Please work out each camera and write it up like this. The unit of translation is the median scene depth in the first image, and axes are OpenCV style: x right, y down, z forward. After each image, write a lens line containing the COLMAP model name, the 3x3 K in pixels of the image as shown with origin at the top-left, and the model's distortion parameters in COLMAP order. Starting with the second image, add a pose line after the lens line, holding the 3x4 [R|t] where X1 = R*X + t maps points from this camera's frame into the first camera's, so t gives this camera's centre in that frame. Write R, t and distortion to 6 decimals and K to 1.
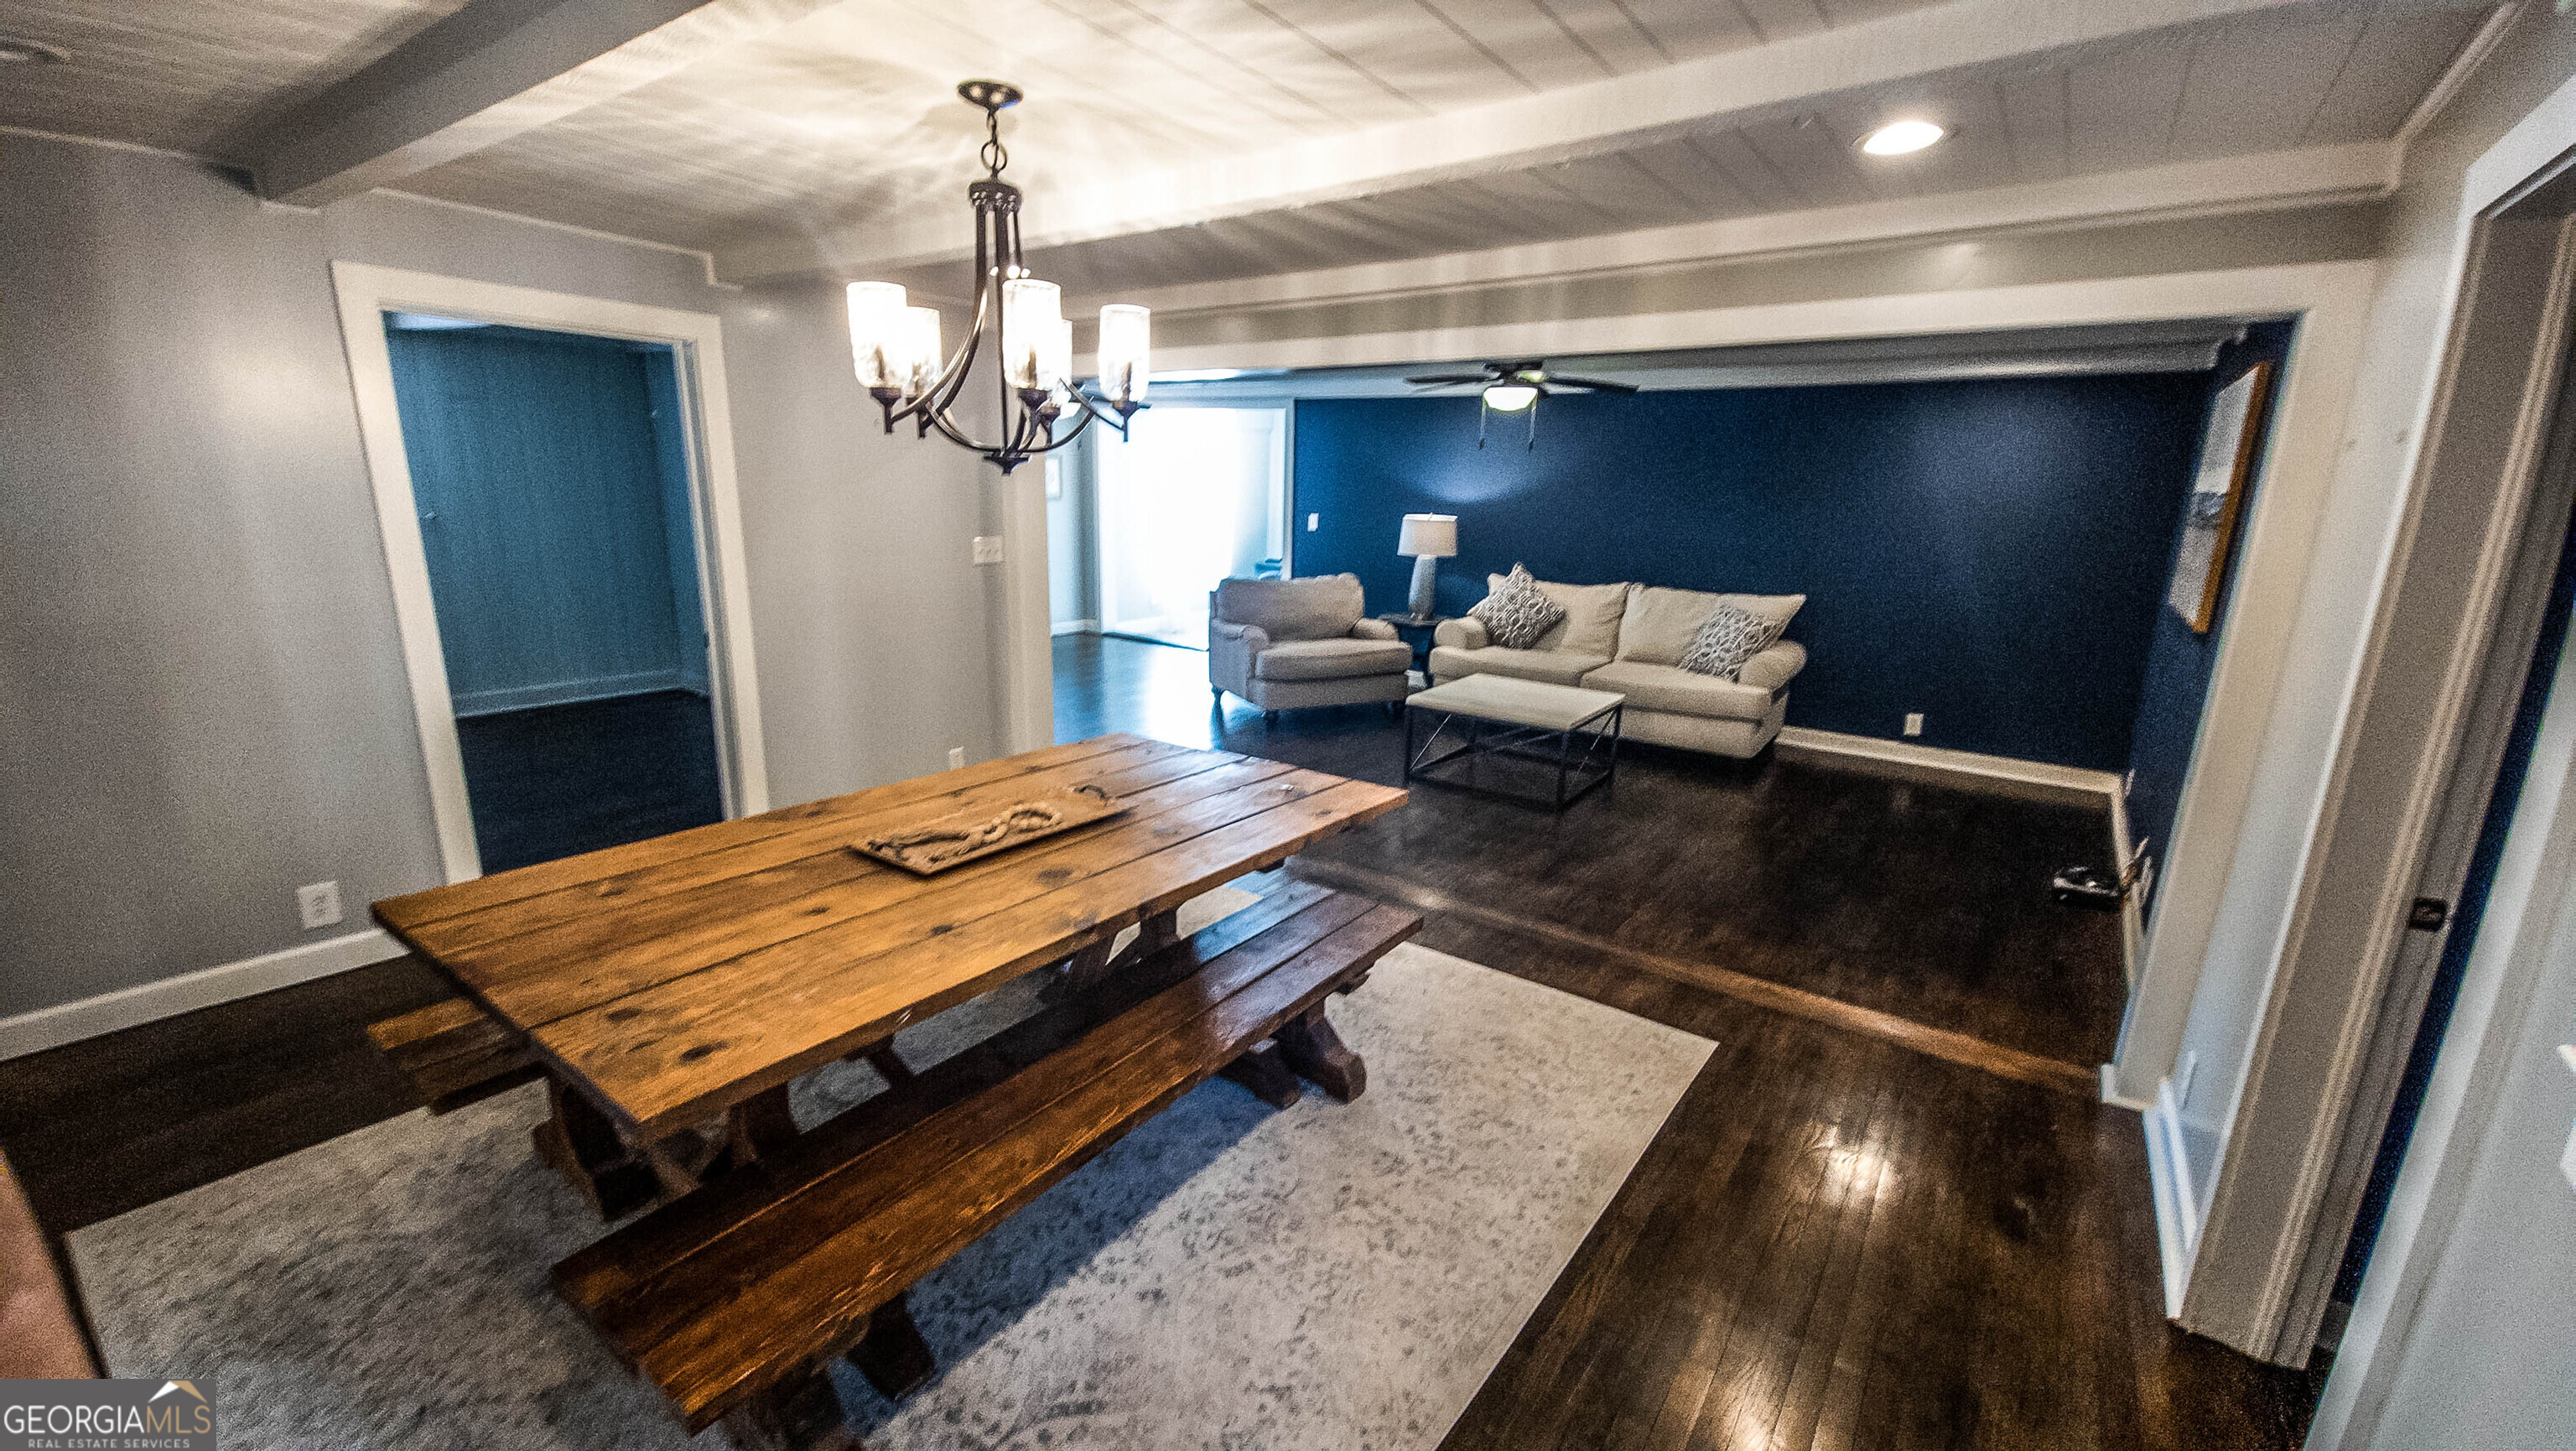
lens RADIAL K [[1048.5, 0, 1287.4], [0, 1048.5, 740.6], [0, 0, 1]] dist [0.014578, -0.008721]
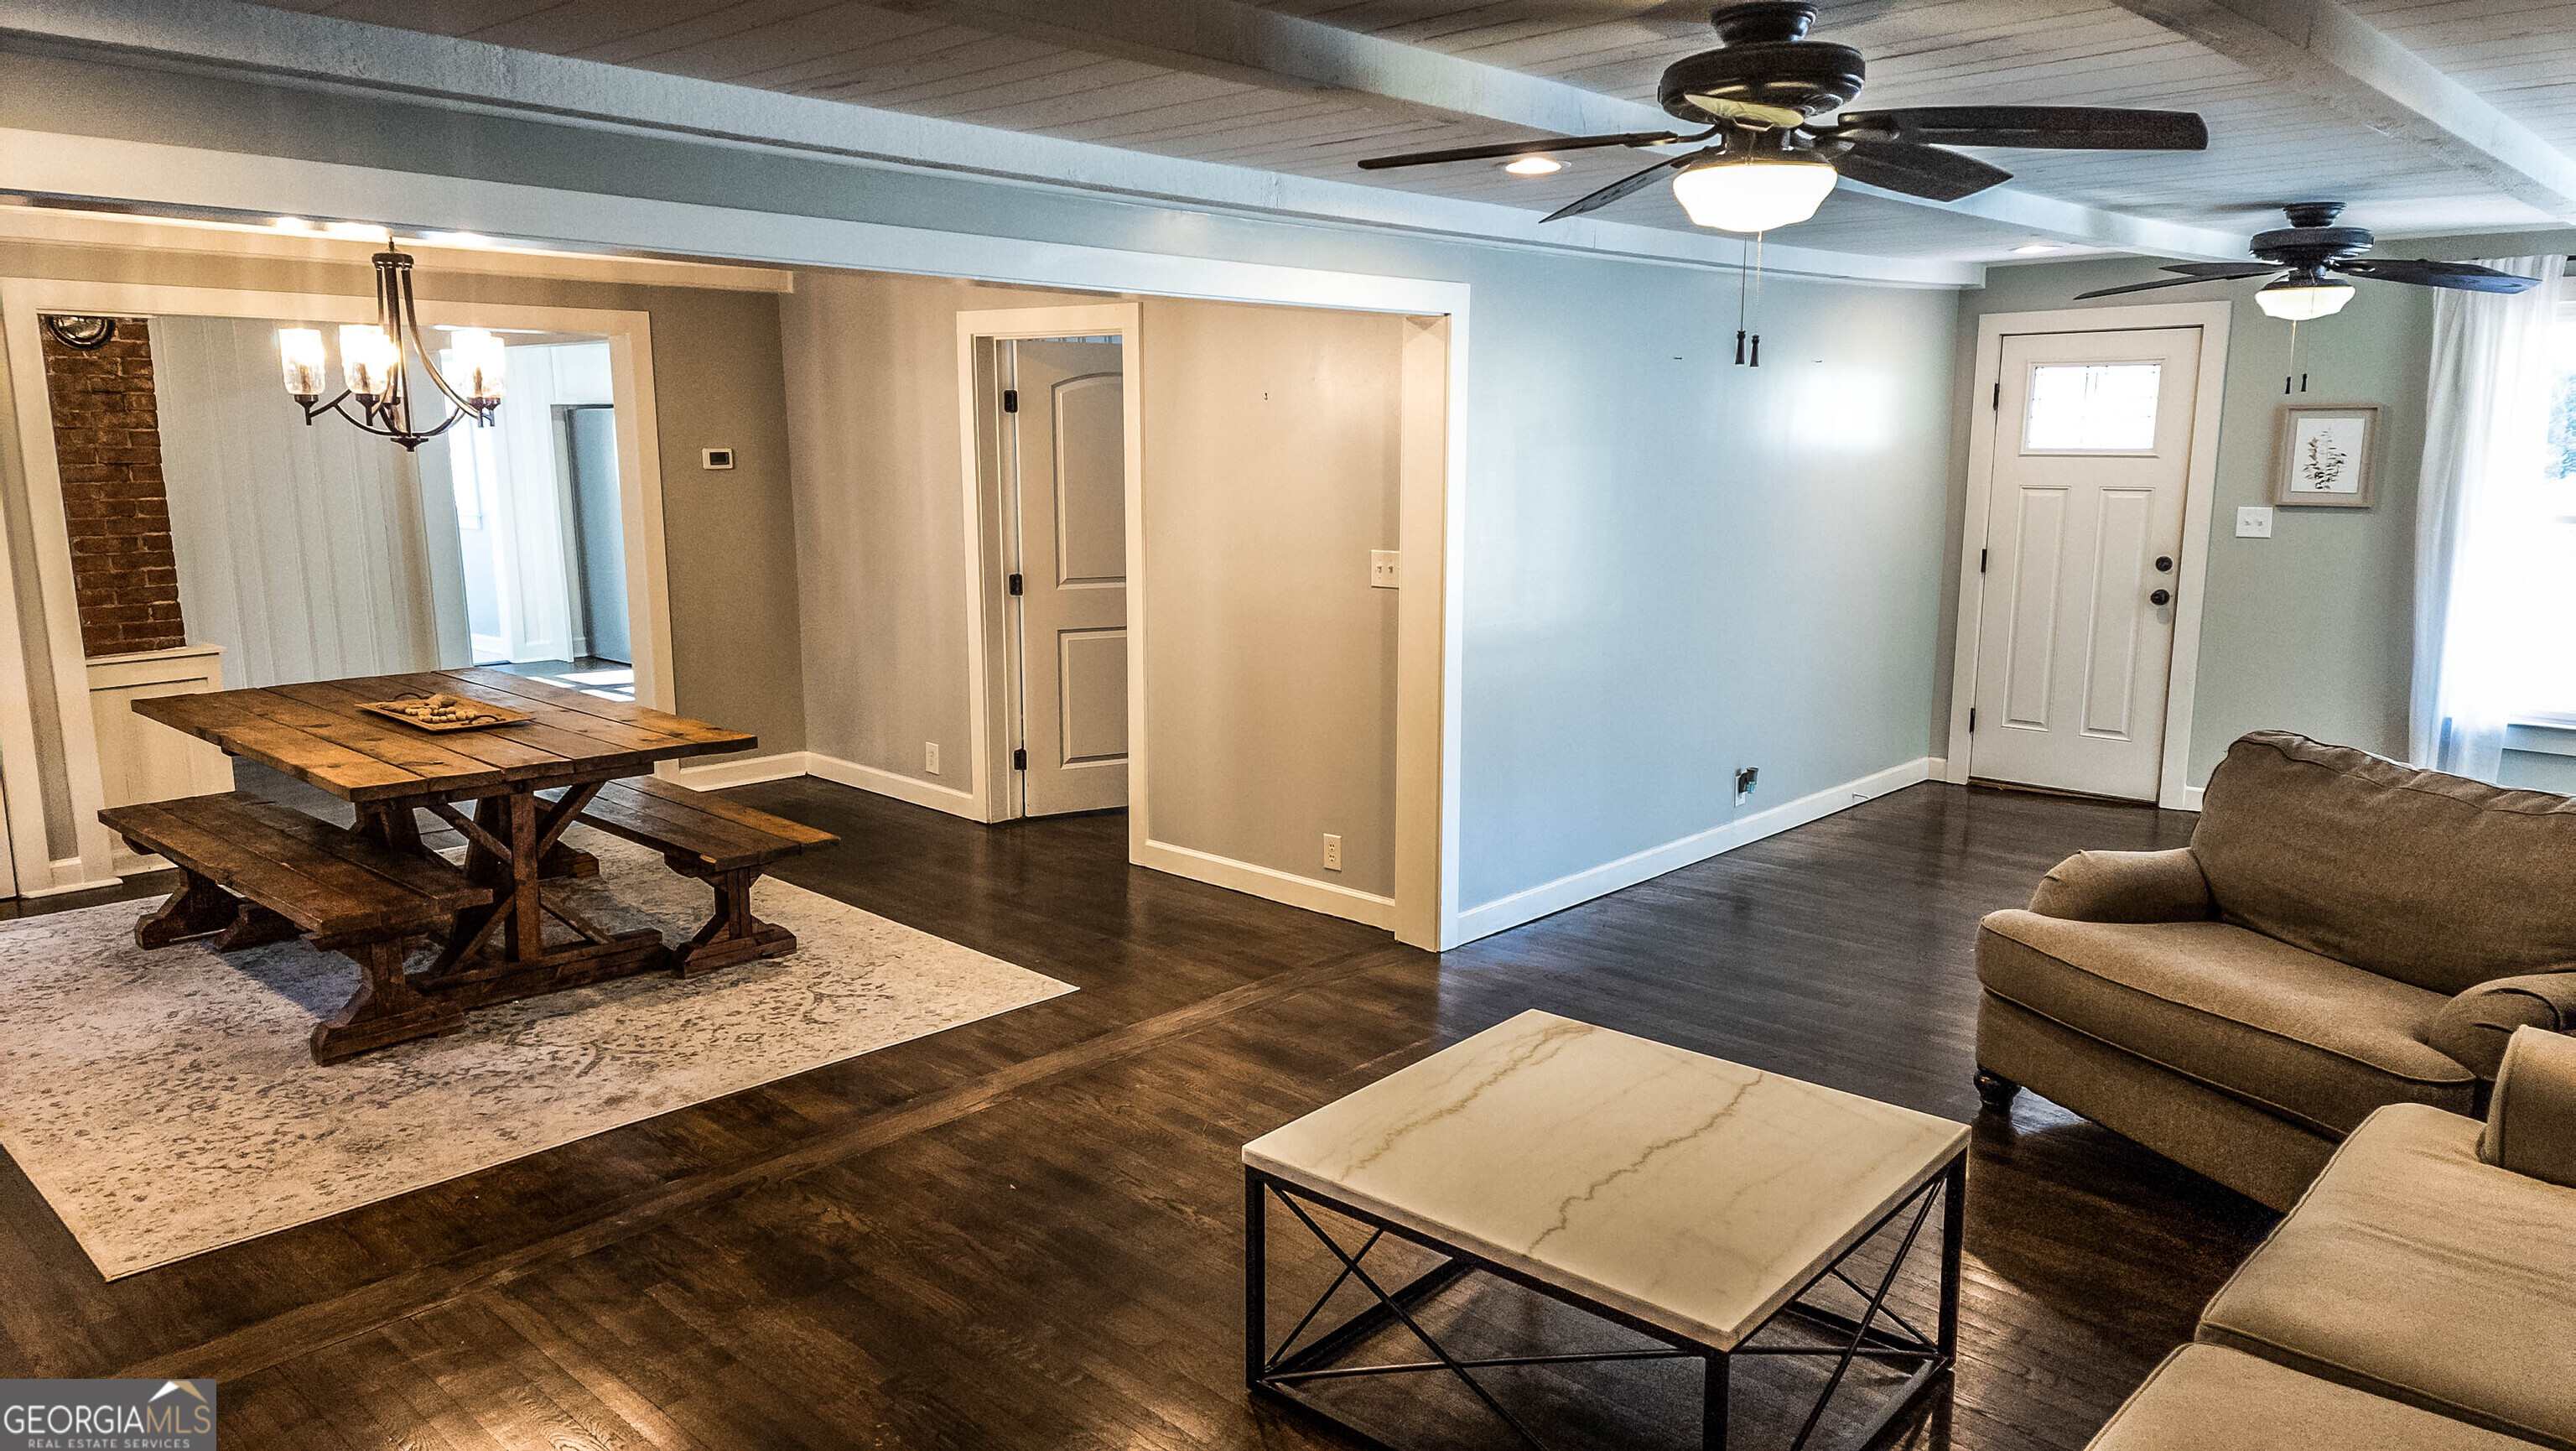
lens RADIAL K [[1688.4, 0, 1278.7], [0, 1688.4, 722.7], [0, 0, 1]] dist [0.101616, -0.091478]
pose [[-0.128600, 0.134780, -0.982495, 1.857149], [-0.244753, 0.955761, 0.163149, -0.553364], [0.961019, 0.261450, -0.089923, 2.396321]]
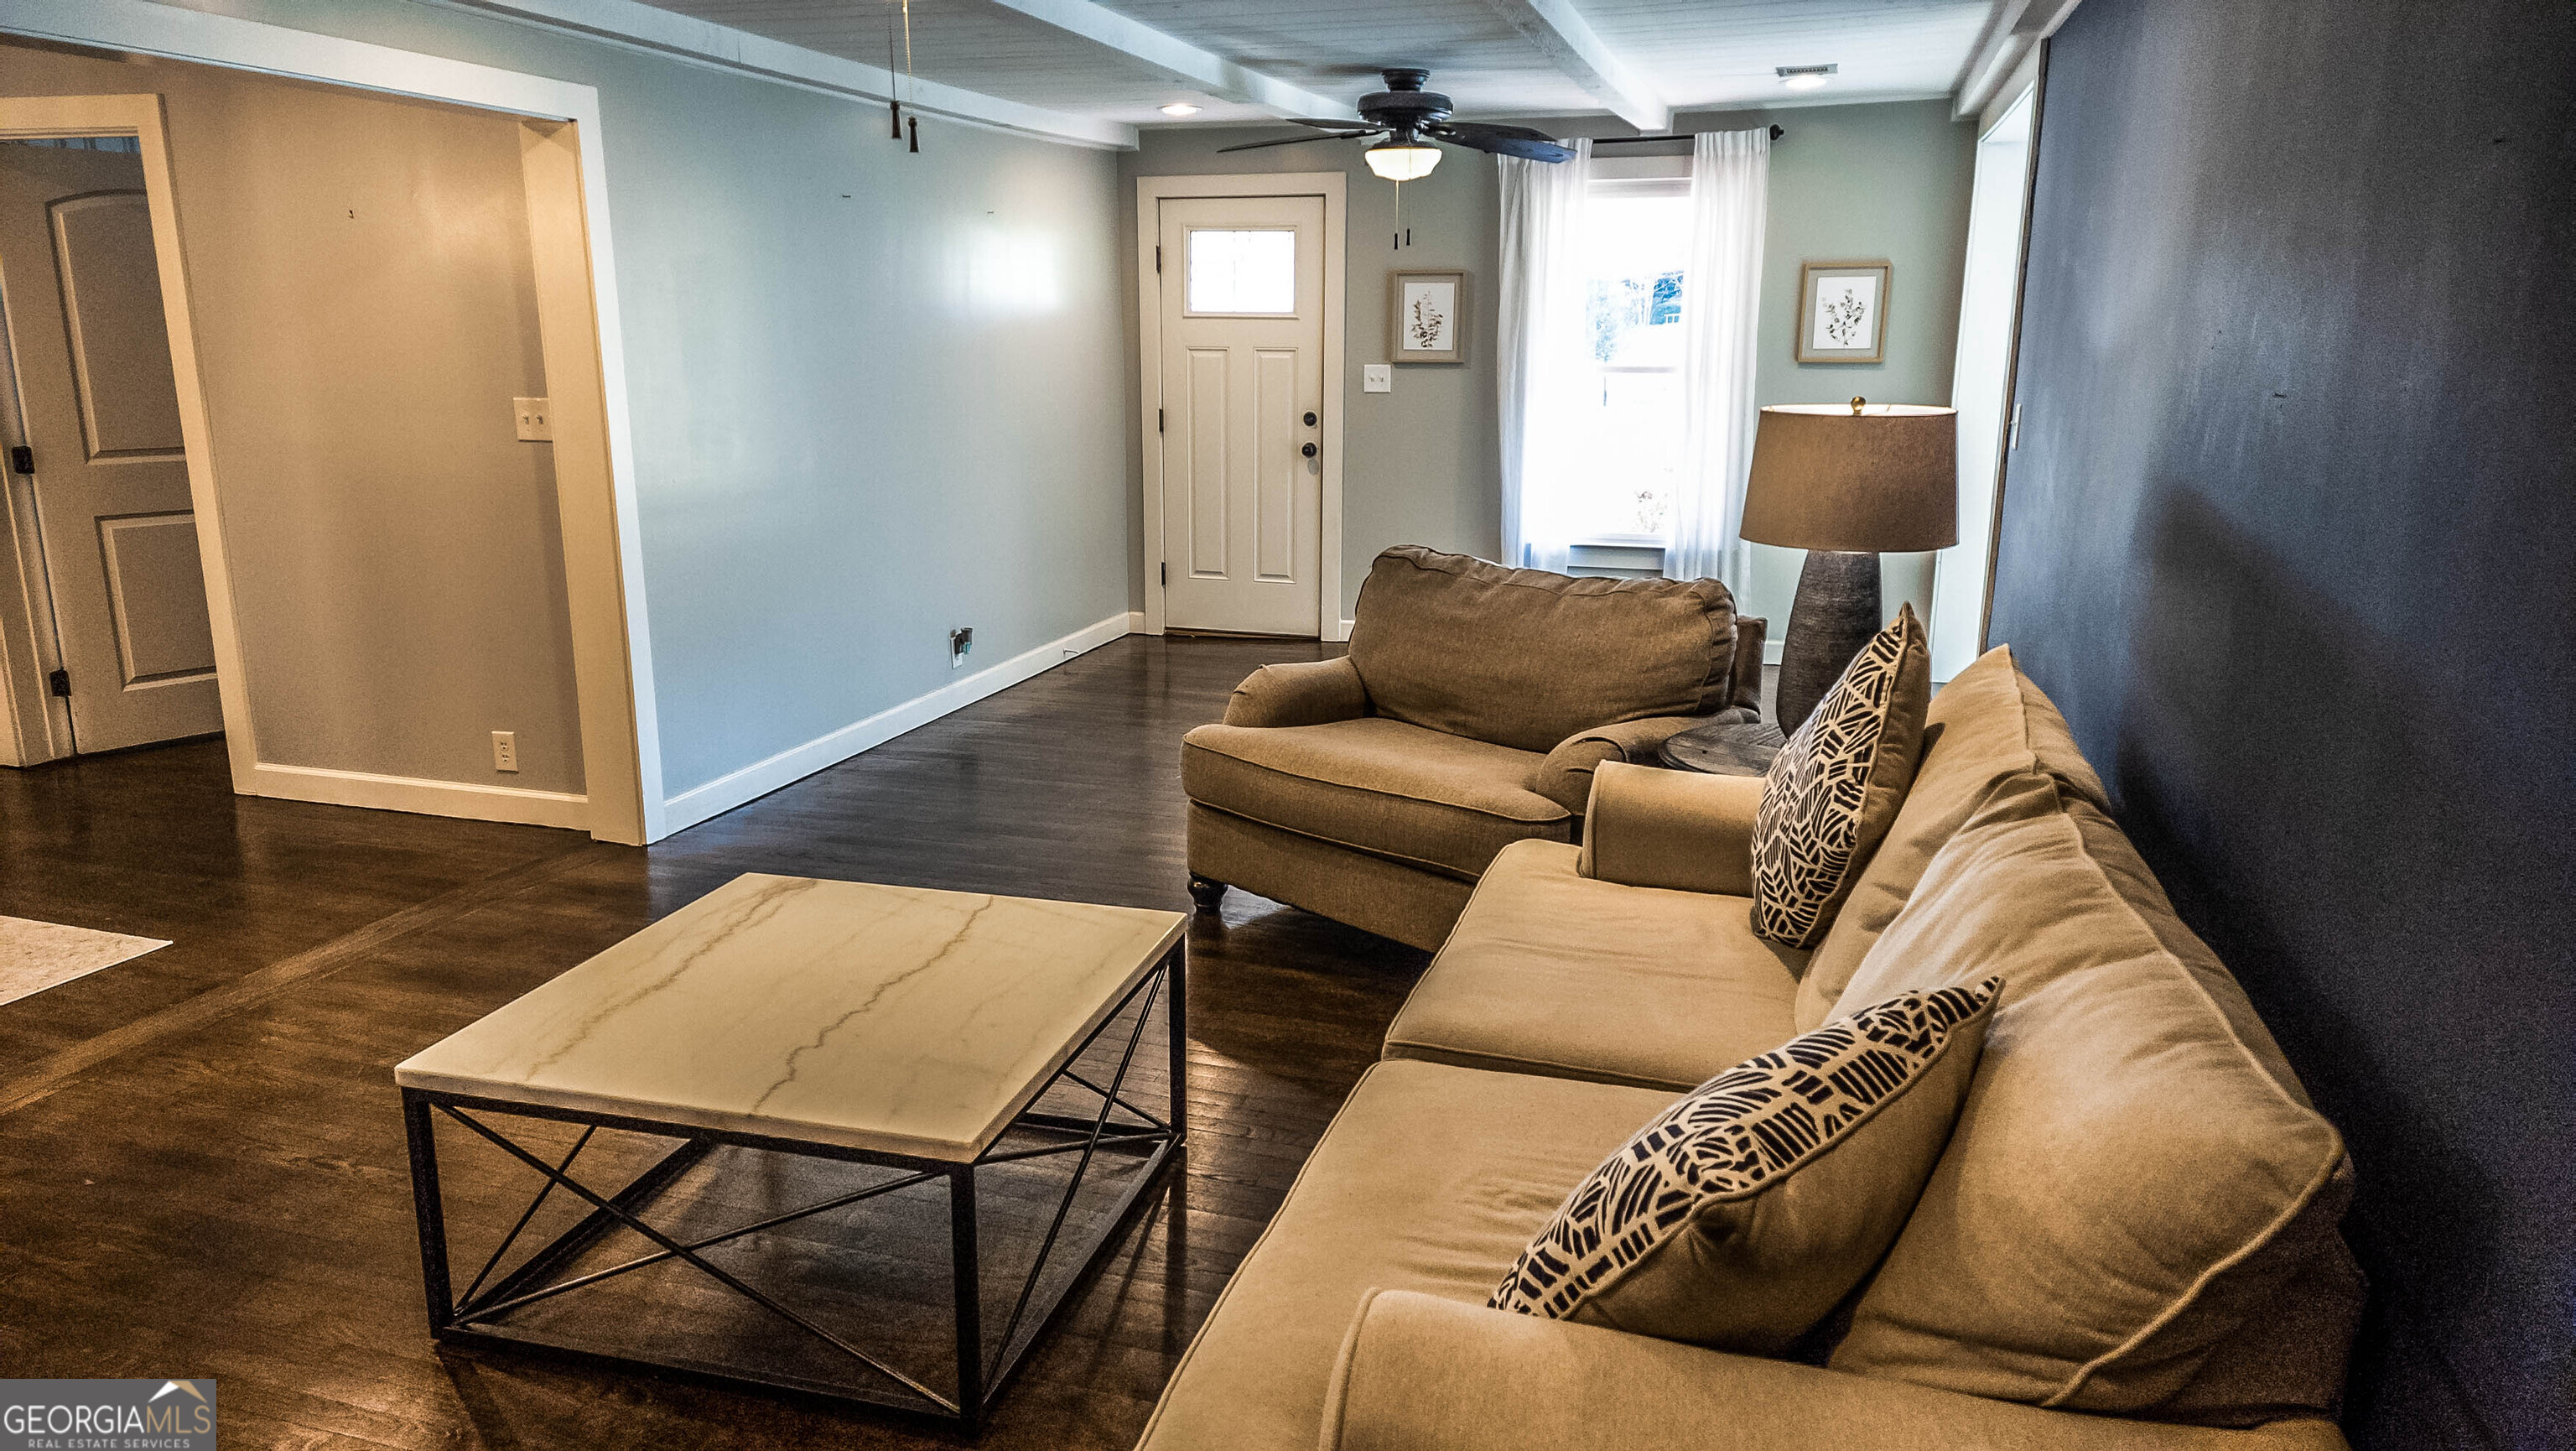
lens RADIAL K [[1716.5, 0, 1277.2], [0, 1716.5, 744.0], [0, 0, 1]] dist [0.072898, -0.062943]
pose [[0.320090, 0.201882, -0.925627, 1.813970], [-0.222630, 0.965701, 0.133635, -0.512129], [0.920857, 0.163298, 0.354056, 2.421839]]
